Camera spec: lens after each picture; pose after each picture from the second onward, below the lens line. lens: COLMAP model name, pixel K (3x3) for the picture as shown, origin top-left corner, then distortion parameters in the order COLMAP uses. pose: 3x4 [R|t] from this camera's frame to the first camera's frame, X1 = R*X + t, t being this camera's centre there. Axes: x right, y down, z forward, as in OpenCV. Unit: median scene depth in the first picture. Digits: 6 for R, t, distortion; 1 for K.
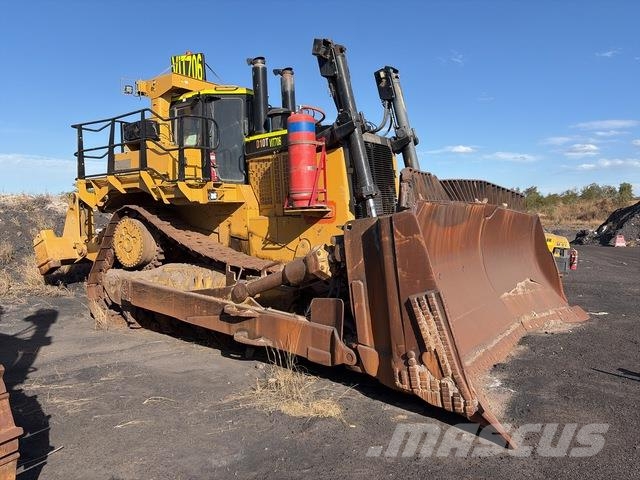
lens RADIAL K [[485.9, 0, 321.6], [0, 485.9, 246.4], [0, 0, 1]] dist [0.053576, -0.059298]
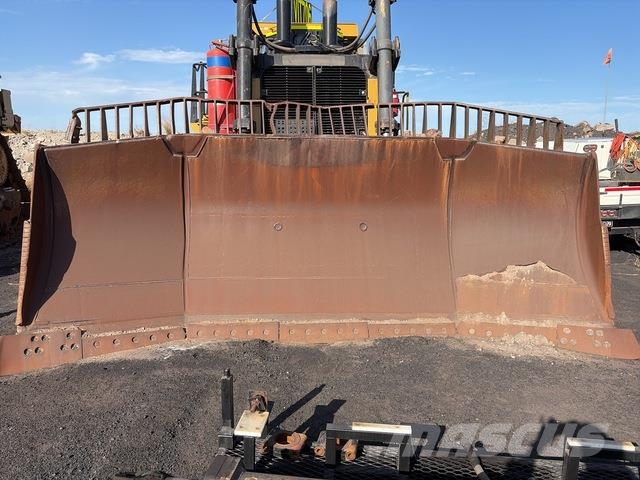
lens RADIAL K [[485.9, 0, 316.9], [0, 485.9, 237.9], [0, 0, 1]] dist [0.053576, -0.059298]
pose [[0.625463, 0.139725, -0.767641, 0.797343], [-0.066555, 0.989803, 0.125935, -0.024660], [0.777410, -0.027677, 0.628385, 0.457874]]
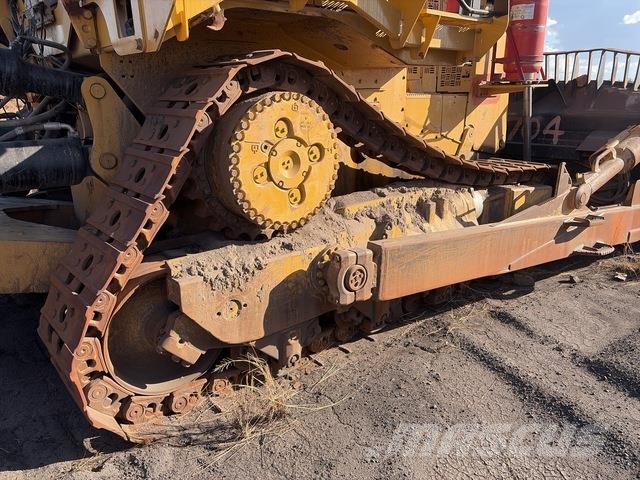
lens RADIAL K [[485.9, 0, 320.6], [0, 485.9, 240.4], [0, 0, 1]] dist [0.053576, -0.059298]
pose [[0.255142, -0.257907, 0.931873, -0.816962], [0.059003, 0.966127, 0.251232, -0.045141], [-0.965102, -0.009116, 0.261716, 0.981017]]
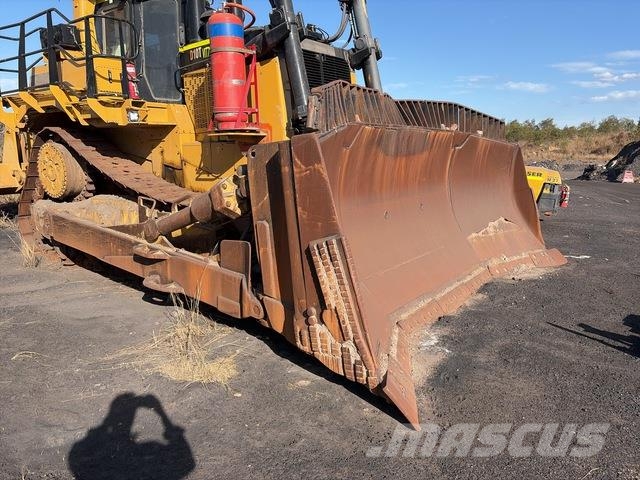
lens RADIAL K [[485.9, 0, 323.0], [0, 485.9, 245.4], [0, 0, 1]] dist [0.053576, -0.059298]
pose [[0.999774, 0.016107, -0.013849, 0.122723], [-0.014078, 0.990629, 0.135851, -0.000513], [0.015908, -0.135625, 0.990632, 0.118823]]
